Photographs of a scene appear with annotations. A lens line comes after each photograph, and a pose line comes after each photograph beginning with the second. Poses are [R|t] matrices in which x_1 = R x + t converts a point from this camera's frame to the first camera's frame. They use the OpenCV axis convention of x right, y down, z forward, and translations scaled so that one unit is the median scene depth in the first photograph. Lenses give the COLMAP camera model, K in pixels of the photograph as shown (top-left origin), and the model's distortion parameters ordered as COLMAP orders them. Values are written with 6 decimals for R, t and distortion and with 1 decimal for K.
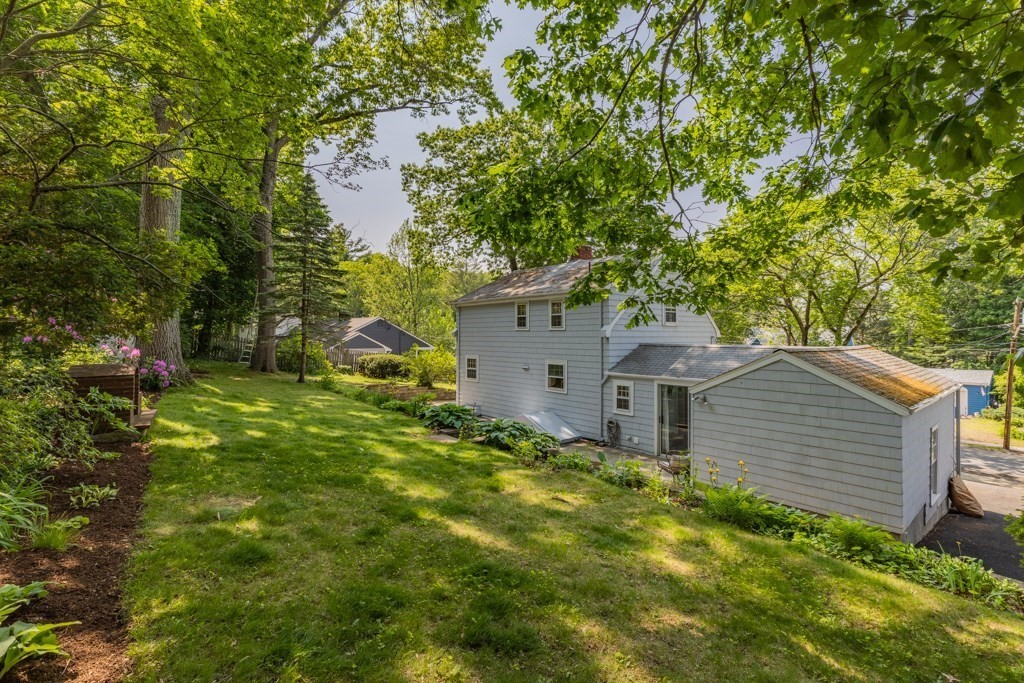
lens RADIAL K [[464.9, 0, 519.8], [0, 464.9, 336.5], [0, 0, 1]] dist [0.000666, 0.001857]
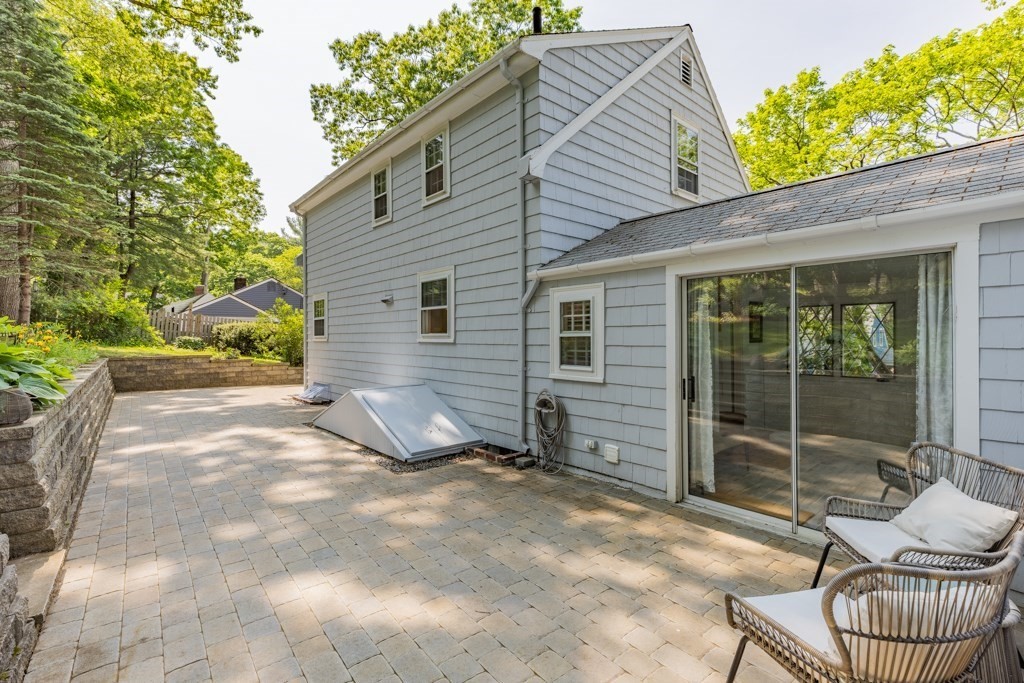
lens RADIAL K [[464.9, 0, 506.1], [0, 464.9, 341.1], [0, 0, 1]] dist [0.000666, 0.001857]
pose [[0.999975, -0.003347, 0.006305, 0.160113], [0.003314, 0.999981, 0.005201, 0.130377], [-0.006322, -0.005180, 0.999967, 0.617639]]
